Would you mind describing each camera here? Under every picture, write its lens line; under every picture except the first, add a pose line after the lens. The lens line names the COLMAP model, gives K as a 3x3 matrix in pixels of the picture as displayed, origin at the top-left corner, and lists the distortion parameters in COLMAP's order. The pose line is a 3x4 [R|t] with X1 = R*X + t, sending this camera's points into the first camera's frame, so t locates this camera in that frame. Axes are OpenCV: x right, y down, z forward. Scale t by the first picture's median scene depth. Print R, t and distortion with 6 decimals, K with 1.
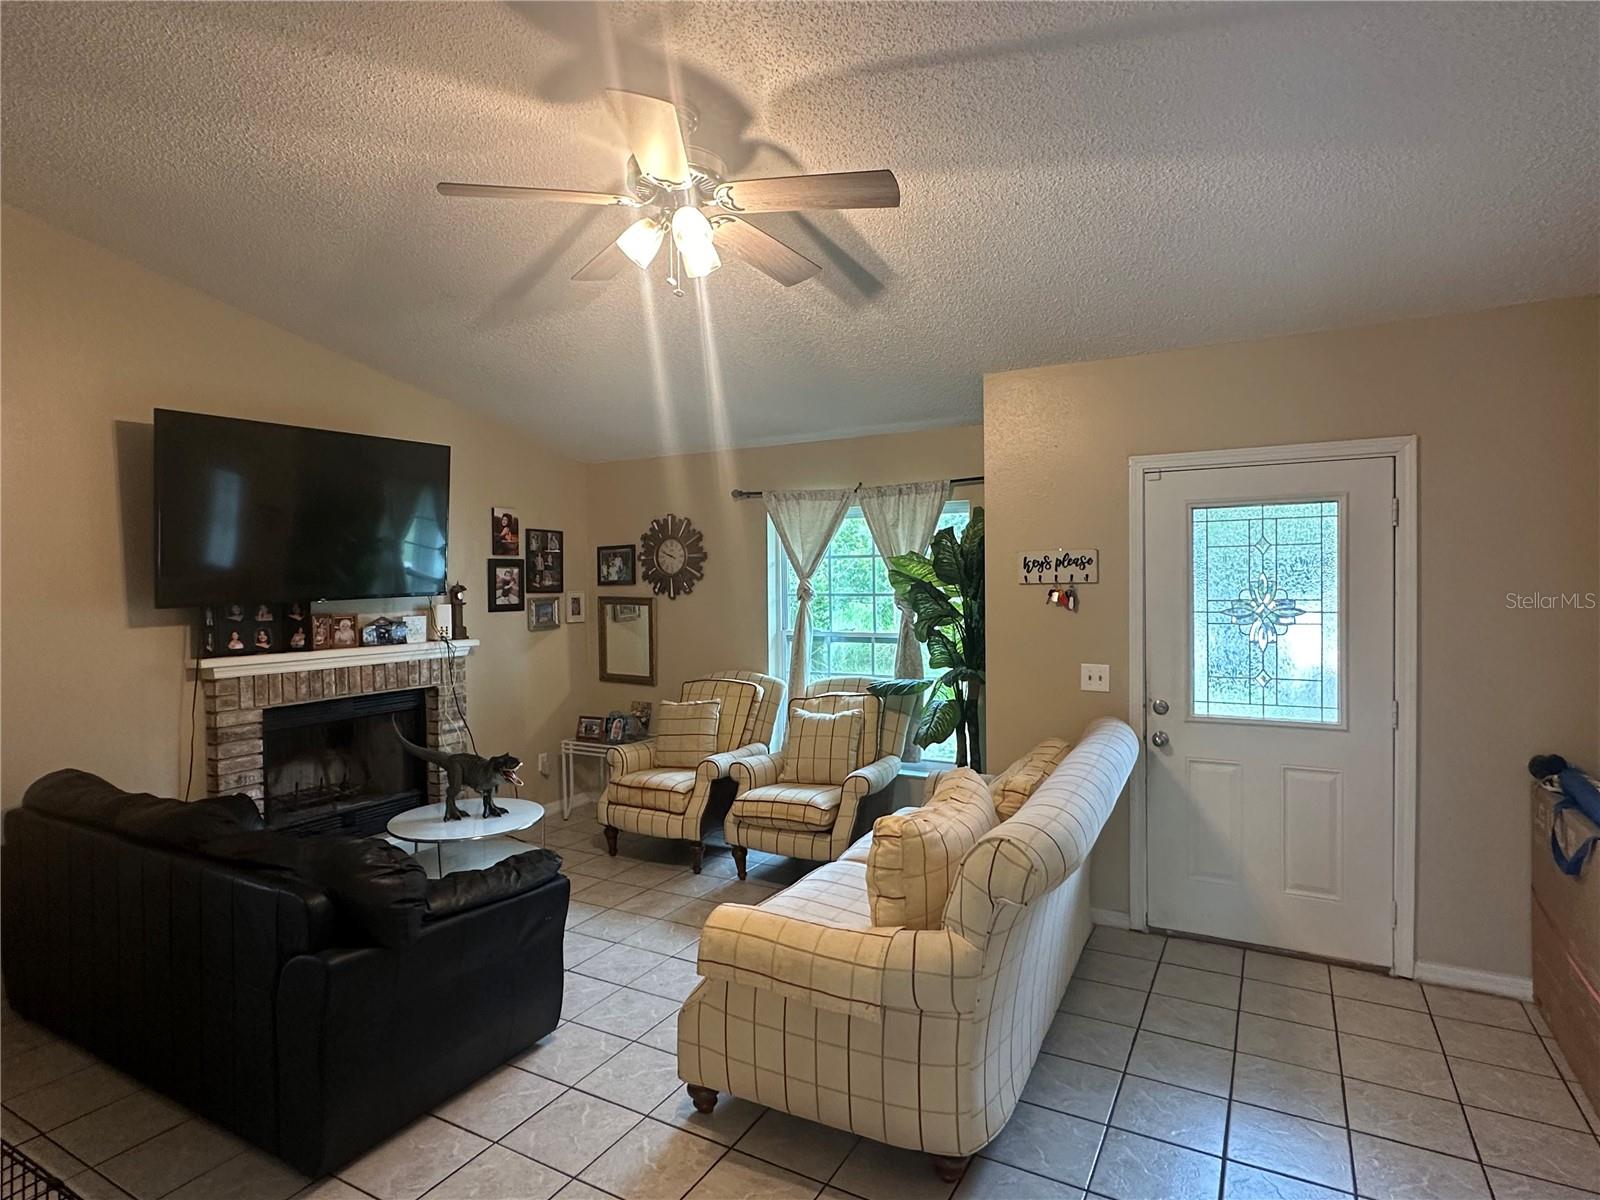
lens RADIAL K [[859.5, 0, 800.0], [0, 859.5, 600.0], [0, 0, 1]] dist [0.000746, -0.000743]
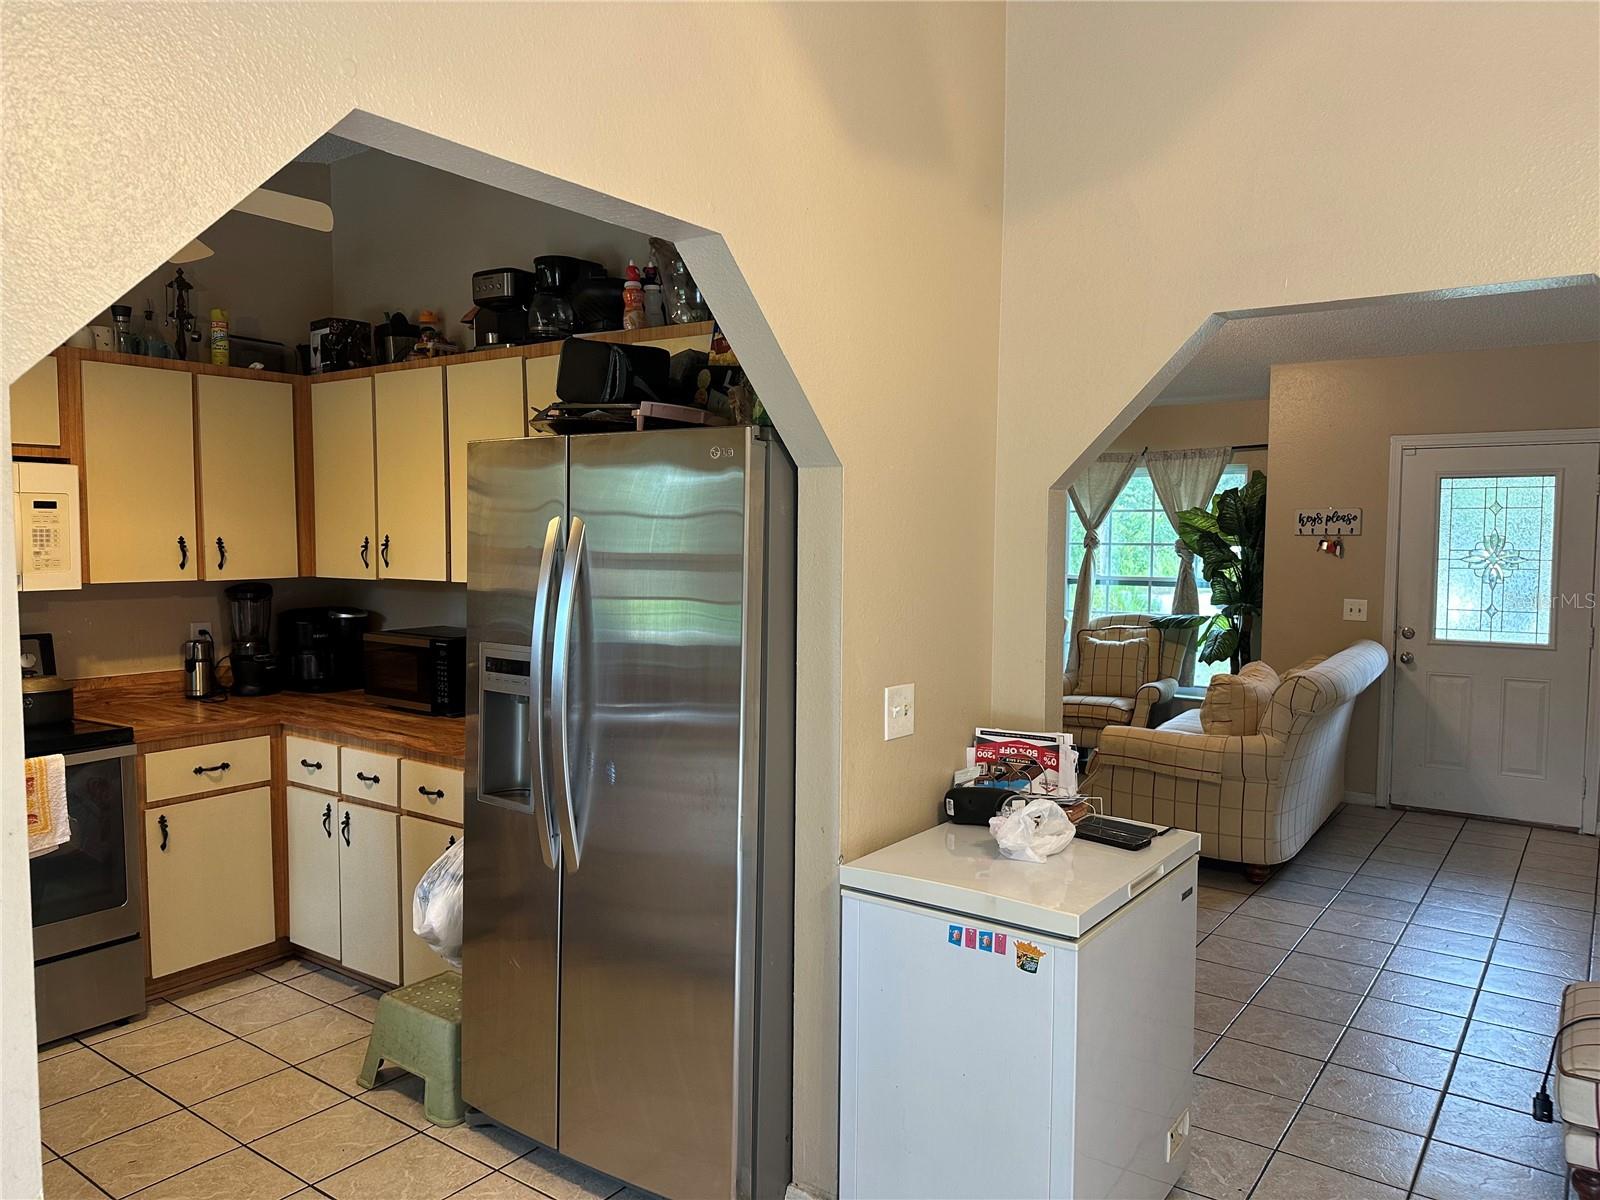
lens RADIAL K [[1106.2, 0, 800.0], [0, 1106.2, 600.0], [0, 0, 1]] dist [0.038419, -0.068712]
pose [[0.992005, 0.028368, -0.122968, -0.249011], [-0.024139, 0.999069, 0.035743, 0.034159], [0.123867, -0.032488, 0.991767, -0.676429]]
